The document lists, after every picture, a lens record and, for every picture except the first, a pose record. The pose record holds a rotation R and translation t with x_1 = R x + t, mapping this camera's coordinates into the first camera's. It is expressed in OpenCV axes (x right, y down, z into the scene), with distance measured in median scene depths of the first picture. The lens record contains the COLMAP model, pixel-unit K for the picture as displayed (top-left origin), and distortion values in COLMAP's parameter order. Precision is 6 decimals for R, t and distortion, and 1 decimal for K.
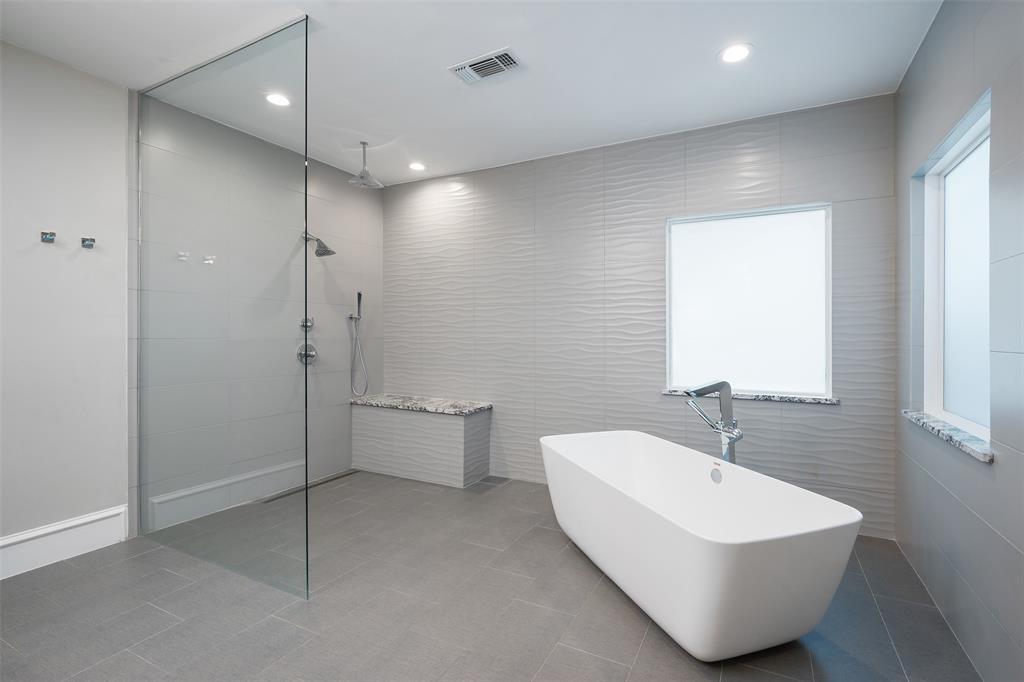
lens RADIAL K [[472.4, 0, 514.2], [0, 472.4, 338.6], [0, 0, 1]] dist [0.003673, 0.000241]
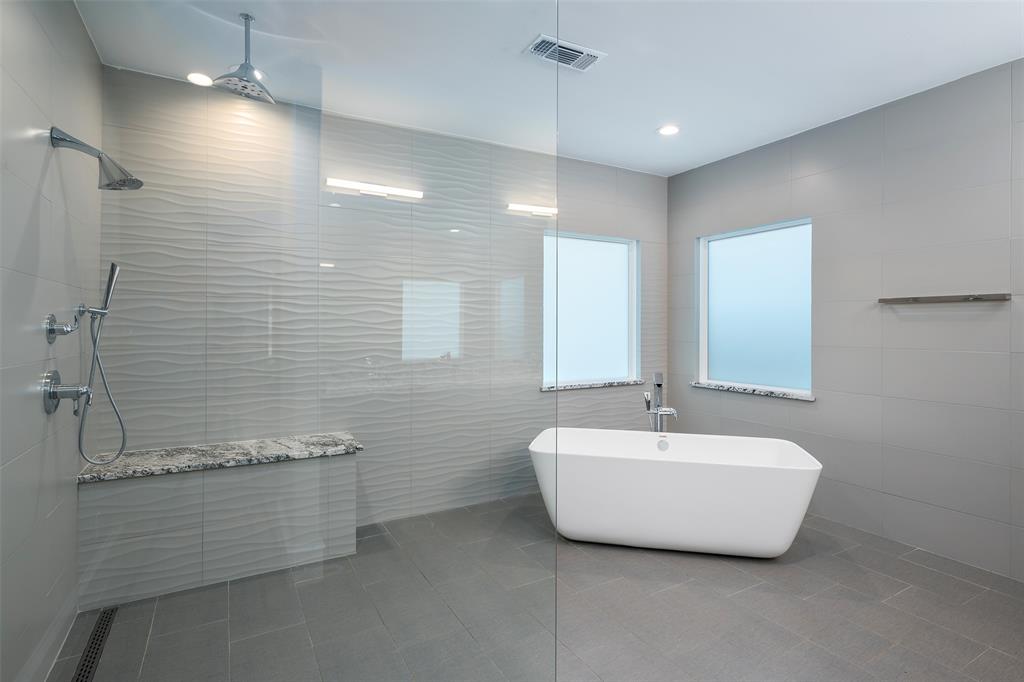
lens RADIAL K [[524.2, 0, 513.9], [0, 524.2, 333.2], [0, 0, 1]] dist [0.002416, -0.000076]
pose [[0.538307, -0.013347, 0.842643, -0.656093], [0.013880, 0.999879, 0.006970, -0.022417], [-0.842635, 0.007944, 0.538427, 0.365808]]
